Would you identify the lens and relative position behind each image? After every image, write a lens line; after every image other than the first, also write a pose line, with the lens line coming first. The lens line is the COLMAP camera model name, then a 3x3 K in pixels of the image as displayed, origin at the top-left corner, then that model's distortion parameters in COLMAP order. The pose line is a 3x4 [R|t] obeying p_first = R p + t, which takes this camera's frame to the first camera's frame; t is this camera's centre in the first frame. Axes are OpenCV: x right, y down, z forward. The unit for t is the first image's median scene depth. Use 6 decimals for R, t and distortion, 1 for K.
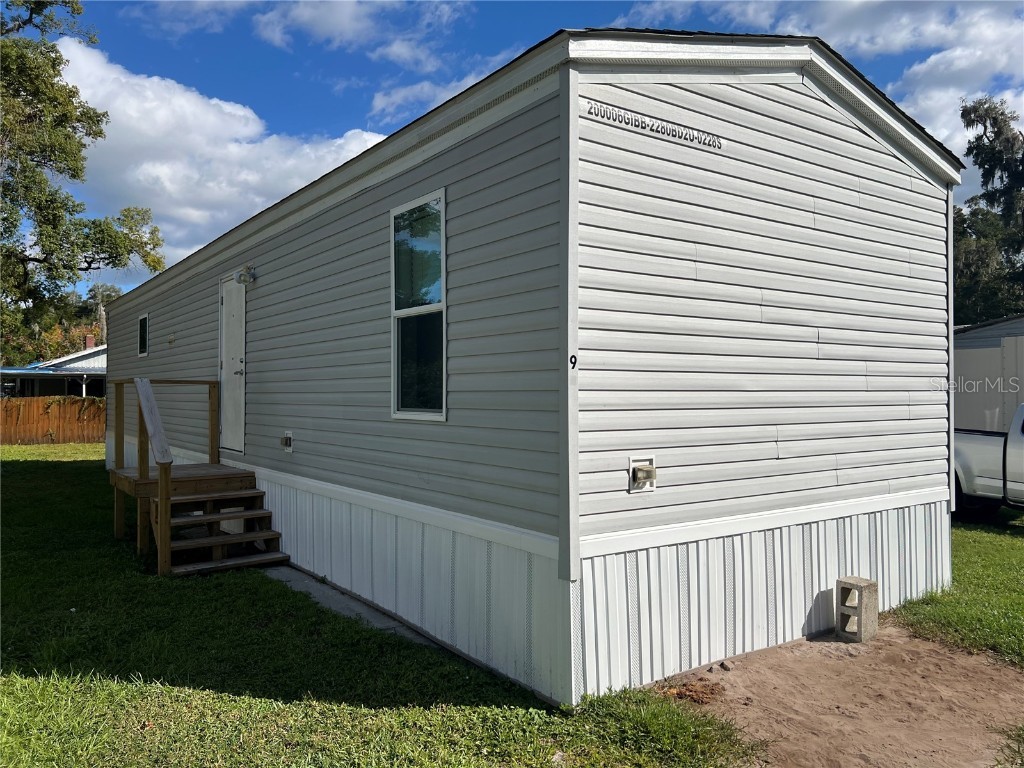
lens RADIAL K [[770.1, 0, 511.1], [0, 770.1, 385.5], [0, 0, 1]] dist [0.043712, 0.005468]
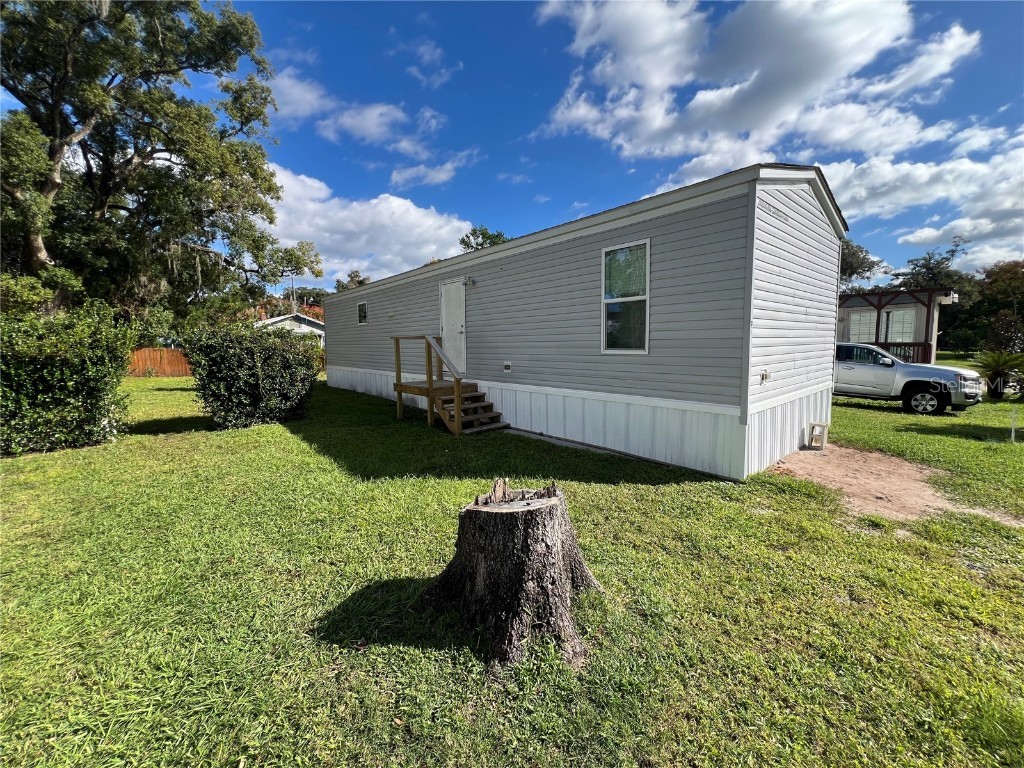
lens RADIAL K [[413.0, 0, 512.5], [0, 413.0, 378.3], [0, 0, 1]] dist [0.024152, 0.000183]
pose [[0.995055, -0.025682, 0.095948, -0.117455], [0.016246, 0.995067, 0.097866, -0.000872], [-0.097988, -0.095823, 0.990564, -0.015765]]
